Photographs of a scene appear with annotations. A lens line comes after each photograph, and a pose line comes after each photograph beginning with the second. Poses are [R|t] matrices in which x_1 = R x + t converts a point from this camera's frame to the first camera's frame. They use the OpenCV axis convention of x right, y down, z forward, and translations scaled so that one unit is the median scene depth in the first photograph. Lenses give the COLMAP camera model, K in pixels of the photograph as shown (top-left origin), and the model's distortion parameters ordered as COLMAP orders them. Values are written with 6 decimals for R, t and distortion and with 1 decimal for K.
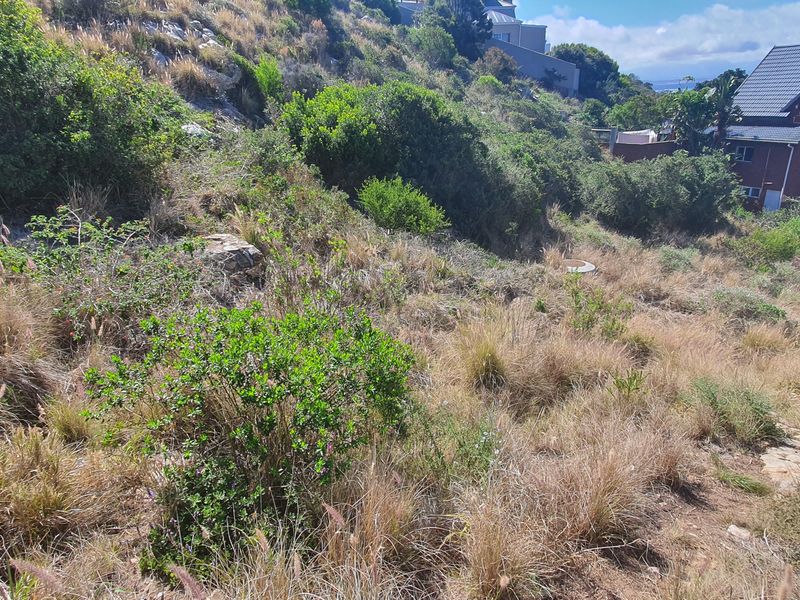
lens RADIAL K [[499.2, 0, 400.0], [0, 499.2, 300.0], [0, 0, 1]] dist [0.000273, 0.000961]
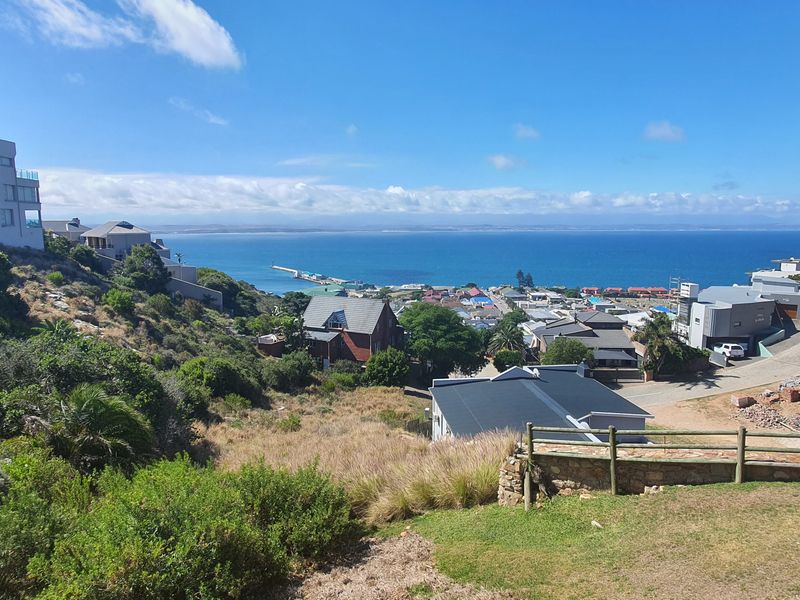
lens RADIAL K [[534.1, 0, 400.8], [0, 534.1, 276.1], [0, 0, 1]] dist [0.005017, 0.002529]
pose [[0.723445, -0.027144, 0.689849, -0.241873], [0.227754, 0.952671, -0.201360, -0.000426], [-0.651733, 0.302788, 0.695387, -0.367310]]
